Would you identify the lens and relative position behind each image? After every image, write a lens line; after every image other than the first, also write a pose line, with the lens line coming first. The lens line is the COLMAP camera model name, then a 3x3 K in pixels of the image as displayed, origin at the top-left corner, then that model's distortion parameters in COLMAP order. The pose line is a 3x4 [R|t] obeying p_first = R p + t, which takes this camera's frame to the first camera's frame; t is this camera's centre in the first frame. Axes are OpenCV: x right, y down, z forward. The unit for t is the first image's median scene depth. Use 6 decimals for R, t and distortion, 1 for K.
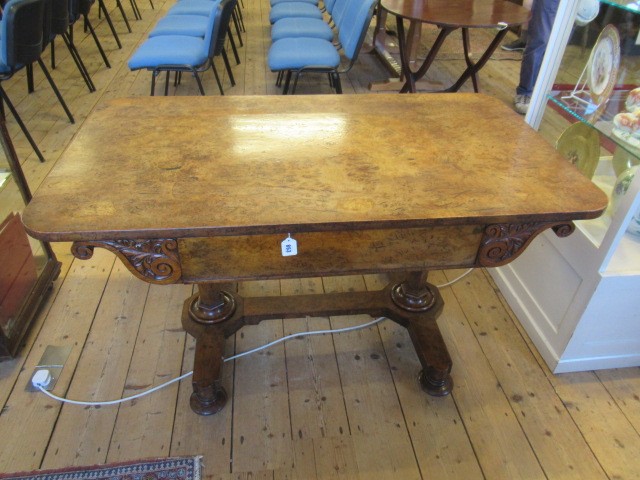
lens RADIAL K [[485.1, 0, 320.3], [0, 485.1, 237.1], [0, 0, 1]] dist [-0.010443, -0.000081]
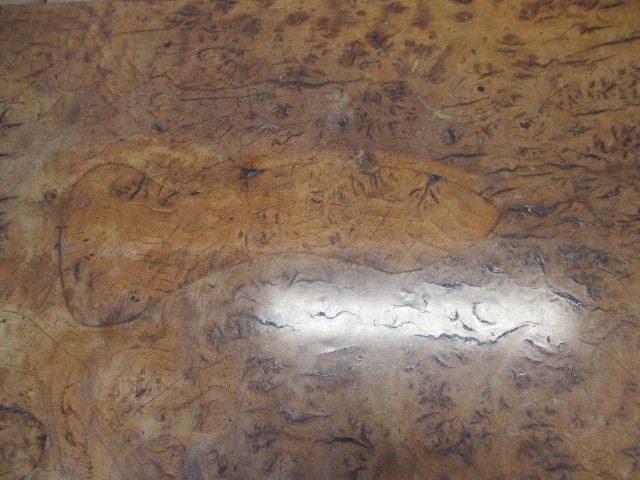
lens RADIAL K [[485.1, 0, 320.5], [0, 485.1, 234.3], [0, 0, 1]] dist [-0.010443, -0.000081]
pose [[0.991404, 0.076361, -0.106238, -0.161324], [0.000817, 0.808374, 0.588668, -0.387371], [0.130832, -0.583695, 0.801363, 0.938296]]
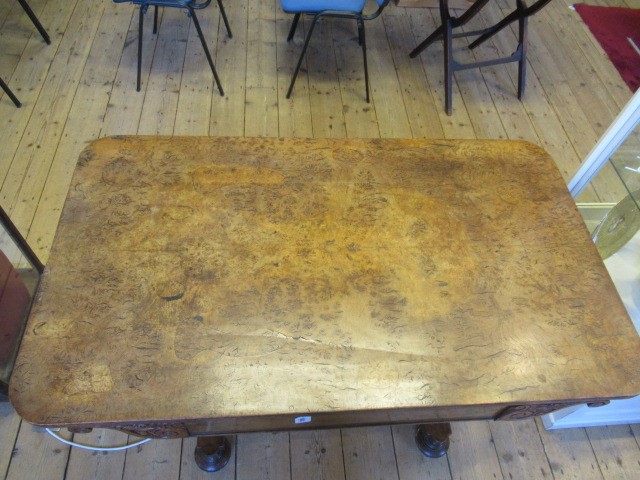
lens RADIAL K [[485.1, 0, 320.1], [0, 485.1, 239.8], [0, 0, 1]] dist [-0.010443, -0.000081]
pose [[0.997649, 0.065372, 0.020546, -0.056642], [-0.068515, 0.946574, 0.315126, -0.469899], [0.001152, -0.315793, 0.948828, 0.175745]]
